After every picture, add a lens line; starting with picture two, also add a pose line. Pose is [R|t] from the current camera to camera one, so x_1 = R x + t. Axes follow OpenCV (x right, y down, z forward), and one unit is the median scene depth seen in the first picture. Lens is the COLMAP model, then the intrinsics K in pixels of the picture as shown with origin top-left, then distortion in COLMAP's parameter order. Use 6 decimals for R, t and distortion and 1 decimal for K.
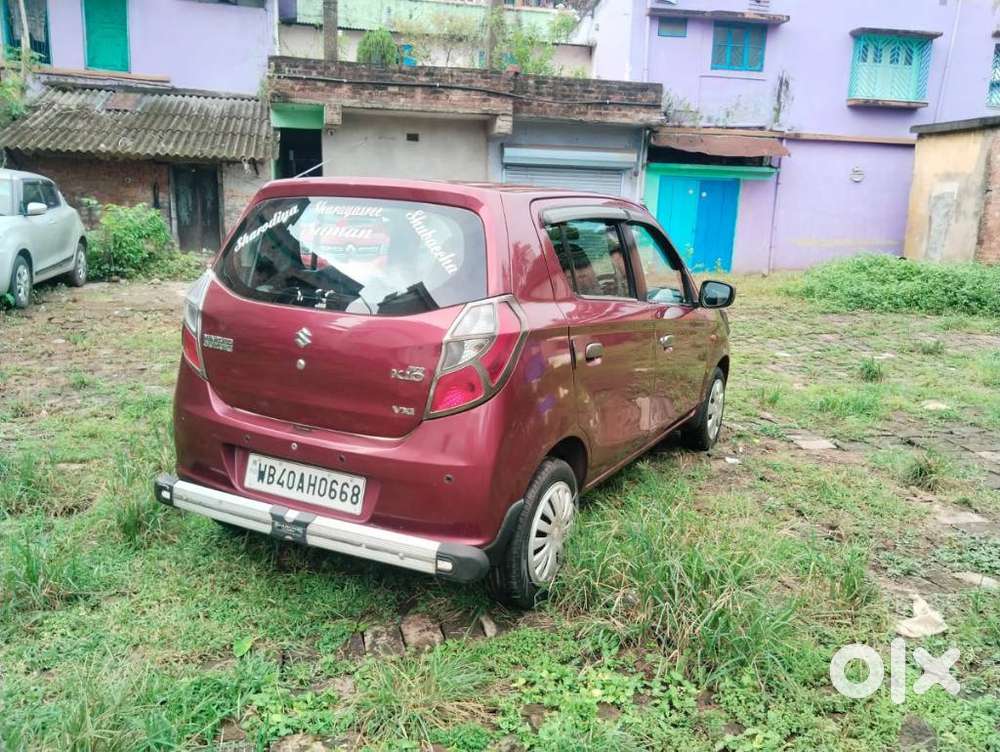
lens RADIAL K [[812.2, 0, 491.7], [0, 812.2, 371.0], [0, 0, 1]] dist [0.024663, -0.058327]
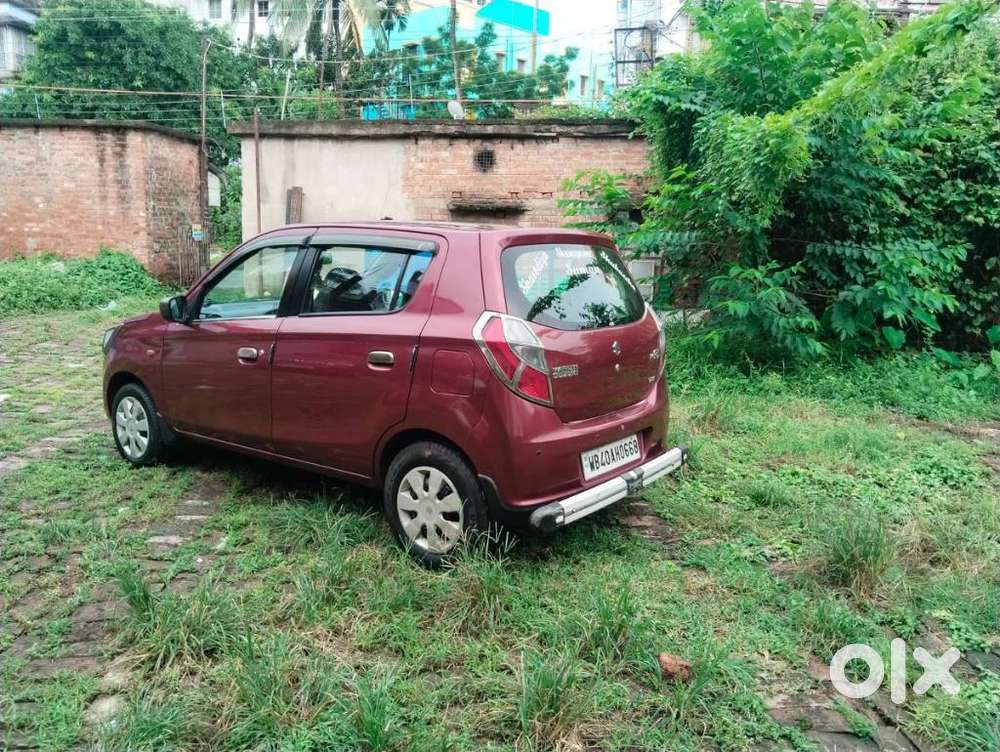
lens RADIAL K [[812.2, 0, 503.6], [0, 812.2, 379.3], [0, 0, 1]] dist [0.024663, -0.058327]
pose [[0.144635, -0.196300, 0.969818, -0.293233], [0.167887, 0.970781, 0.171456, -0.047193], [-0.975138, 0.138021, 0.173366, 0.175120]]
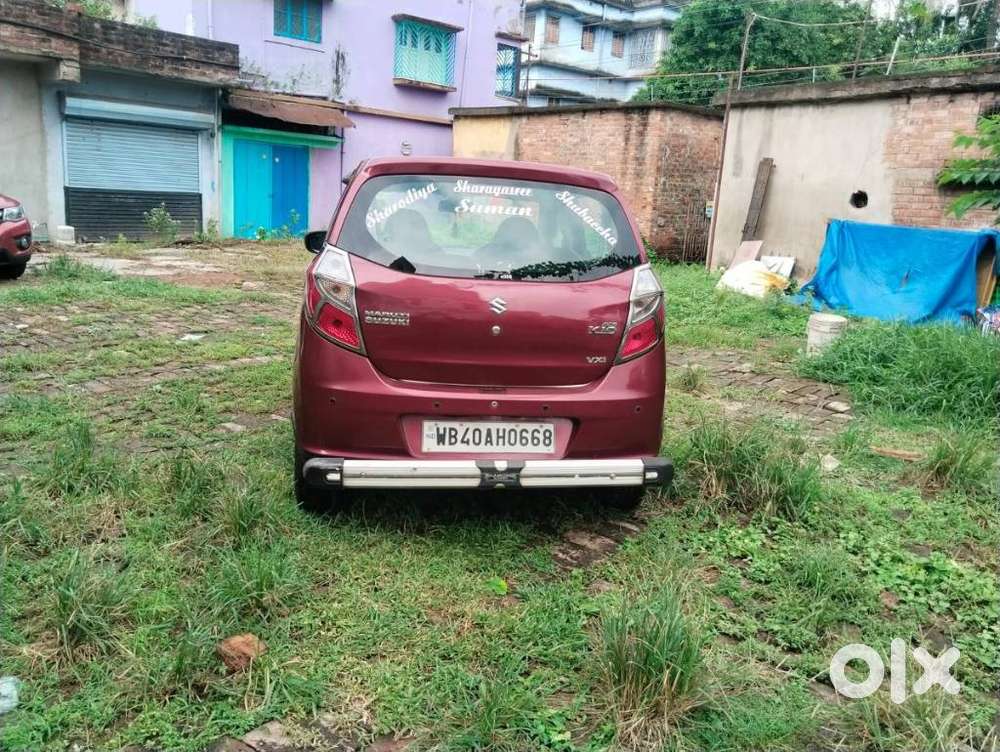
lens RADIAL K [[812.2, 0, 491.5], [0, 812.2, 377.4], [0, 0, 1]] dist [0.024663, -0.058327]
pose [[0.805633, -0.113382, 0.581463, -0.164234], [0.083099, 0.993438, 0.078580, -0.005824], [-0.586558, -0.014987, 0.809769, 0.019077]]
